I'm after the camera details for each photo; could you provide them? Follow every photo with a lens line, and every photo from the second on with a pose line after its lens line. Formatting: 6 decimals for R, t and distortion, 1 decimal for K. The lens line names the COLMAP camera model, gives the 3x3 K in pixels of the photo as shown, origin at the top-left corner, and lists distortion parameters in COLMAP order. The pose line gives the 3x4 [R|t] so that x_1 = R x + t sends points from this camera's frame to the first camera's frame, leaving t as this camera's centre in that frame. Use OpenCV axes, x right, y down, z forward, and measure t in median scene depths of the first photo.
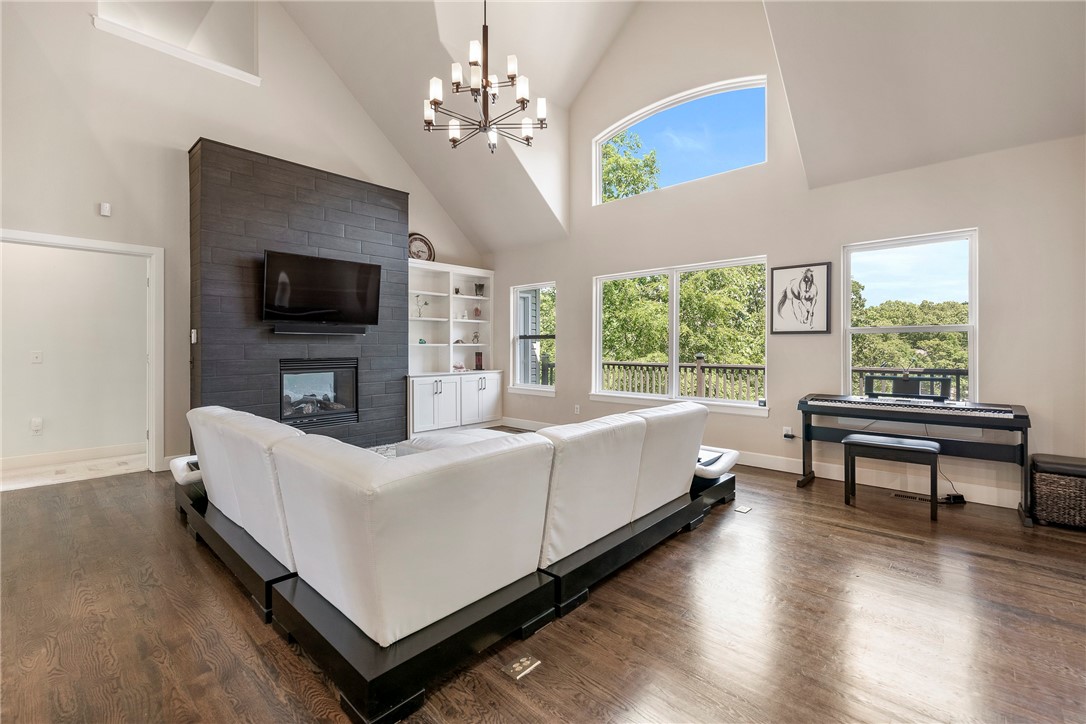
lens RADIAL K [[468.2, 0, 550.8], [0, 468.2, 344.2], [0, 0, 1]] dist [0.001986, 0.000176]
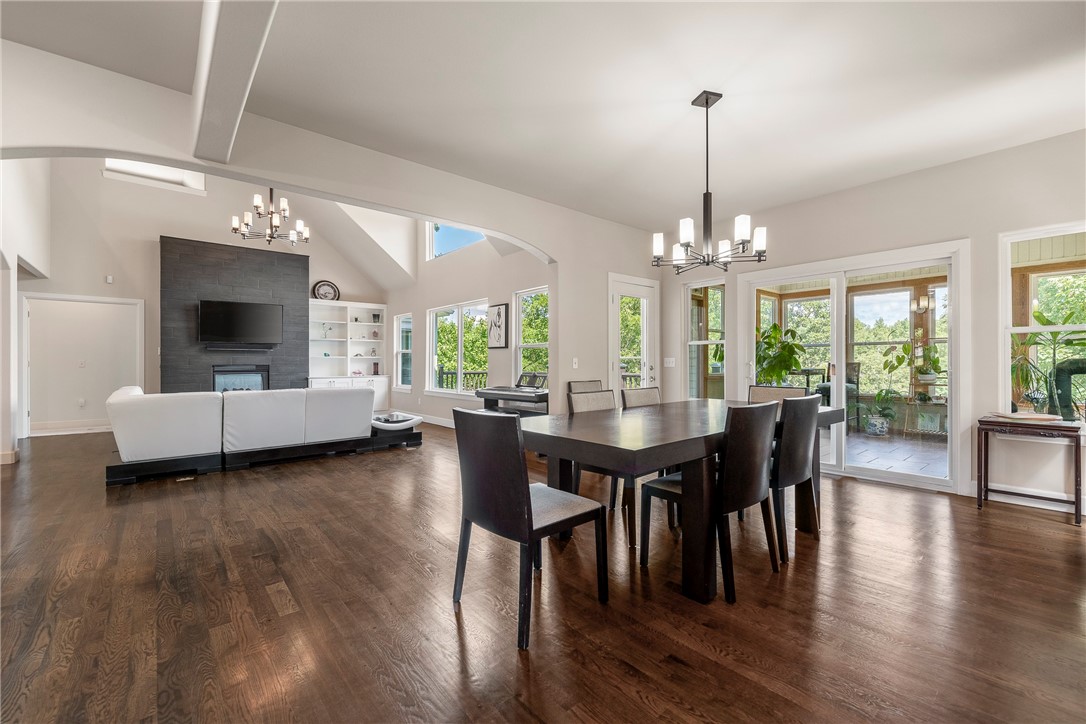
lens RADIAL K [[451.5, 0, 542.7], [0, 451.5, 363.7], [0, 0, 1]] dist [0.011976, -0.000030]
pose [[0.991251, 0.000122, -0.131991, 0.672105], [0.001072, 0.999959, 0.008980, 0.011587], [0.131987, -0.009043, 0.991210, -0.367787]]
